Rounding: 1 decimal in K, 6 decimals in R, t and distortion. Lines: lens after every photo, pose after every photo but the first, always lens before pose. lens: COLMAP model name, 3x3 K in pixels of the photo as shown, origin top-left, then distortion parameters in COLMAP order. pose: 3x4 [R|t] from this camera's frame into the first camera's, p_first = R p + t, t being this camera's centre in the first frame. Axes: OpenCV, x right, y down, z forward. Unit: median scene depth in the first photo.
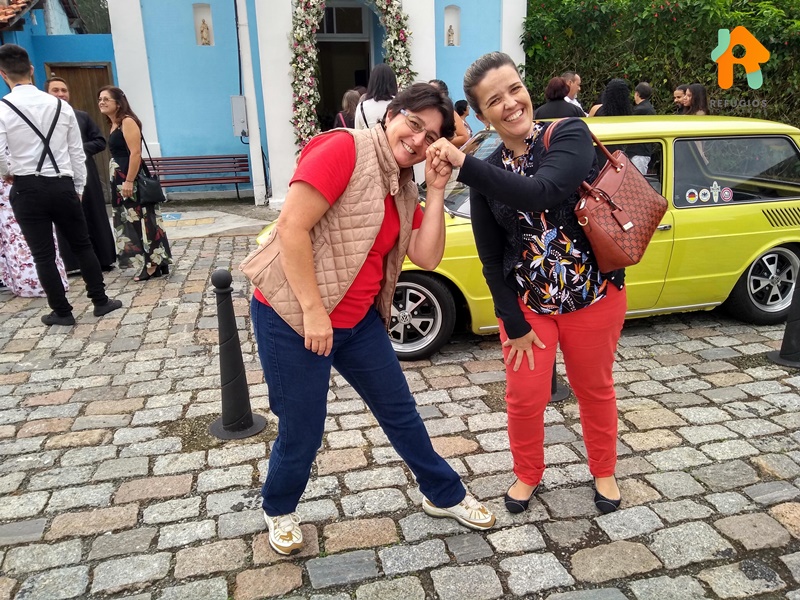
lens RADIAL K [[624.2, 0, 400.0], [0, 624.2, 300.0], [0, 0, 1]] dist [0.074005, -0.095235]
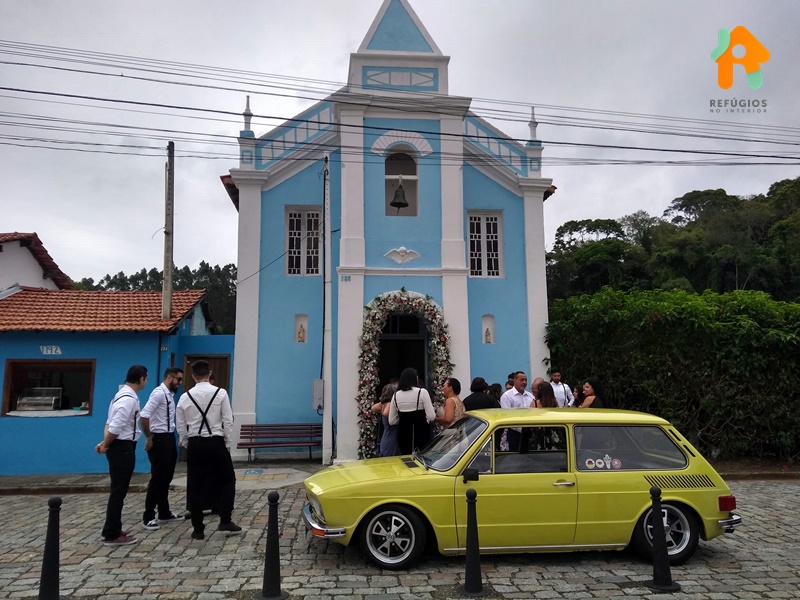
lens RADIAL K [[624.2, 0, 400.0], [0, 624.2, 300.0], [0, 0, 1]] dist [0.074005, -0.095235]
pose [[0.990584, 0.002545, -0.136882, 0.105794], [-0.058530, 0.911721, -0.406620, 0.055140], [0.123763, 0.410803, 0.903285, -0.268197]]
